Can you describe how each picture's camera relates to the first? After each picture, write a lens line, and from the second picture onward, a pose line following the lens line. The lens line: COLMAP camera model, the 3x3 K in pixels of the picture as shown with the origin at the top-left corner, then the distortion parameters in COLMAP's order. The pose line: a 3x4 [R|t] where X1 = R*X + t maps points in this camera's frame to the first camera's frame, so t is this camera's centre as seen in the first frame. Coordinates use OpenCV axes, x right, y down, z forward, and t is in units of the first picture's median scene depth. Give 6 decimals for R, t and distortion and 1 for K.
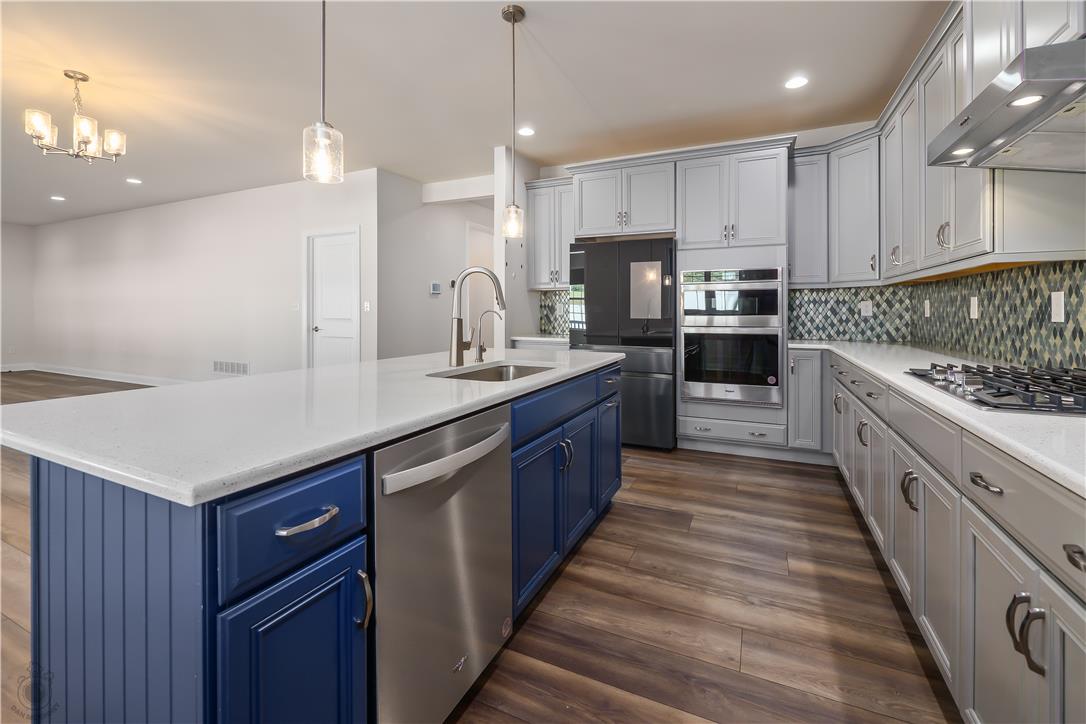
lens RADIAL K [[461.2, 0, 544.4], [0, 461.2, 317.3], [0, 0, 1]] dist [-0.000106, 0.000003]
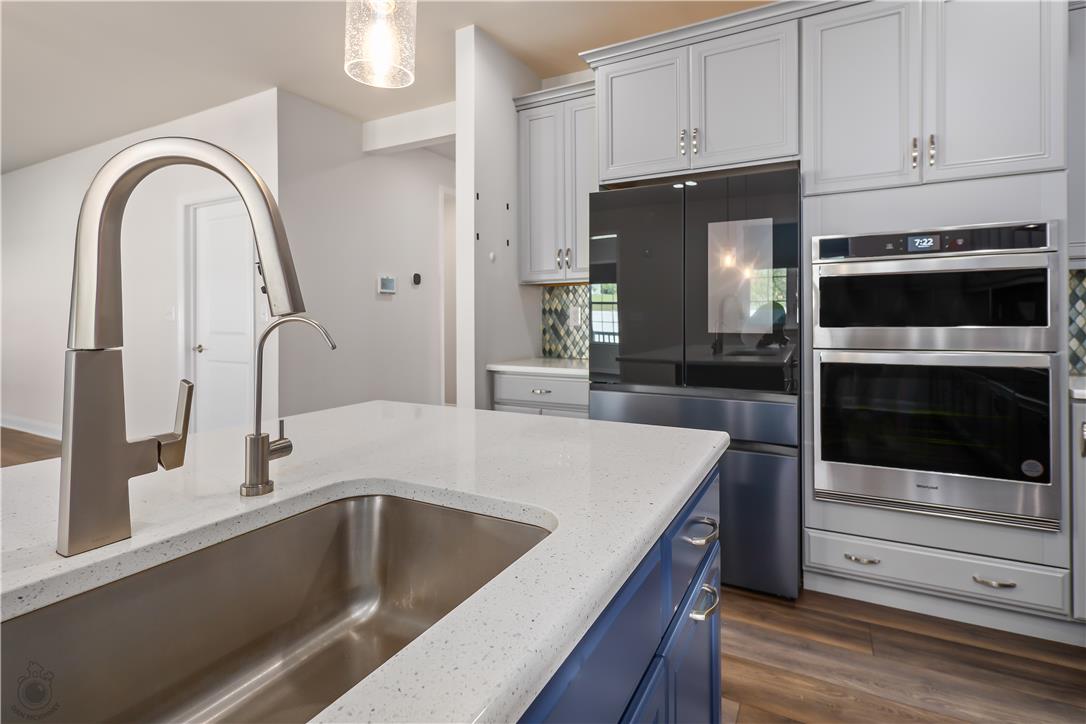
lens RADIAL K [[524.0, 0, 543.4], [0, 524.0, 328.1], [0, 0, 1]] dist [0.000027, -0.000114]
pose [[0.998607, -0.003301, -0.052669, 0.029103], [0.003425, 0.999992, 0.002265, -0.003729], [0.052661, -0.002442, 0.998609, 0.340499]]
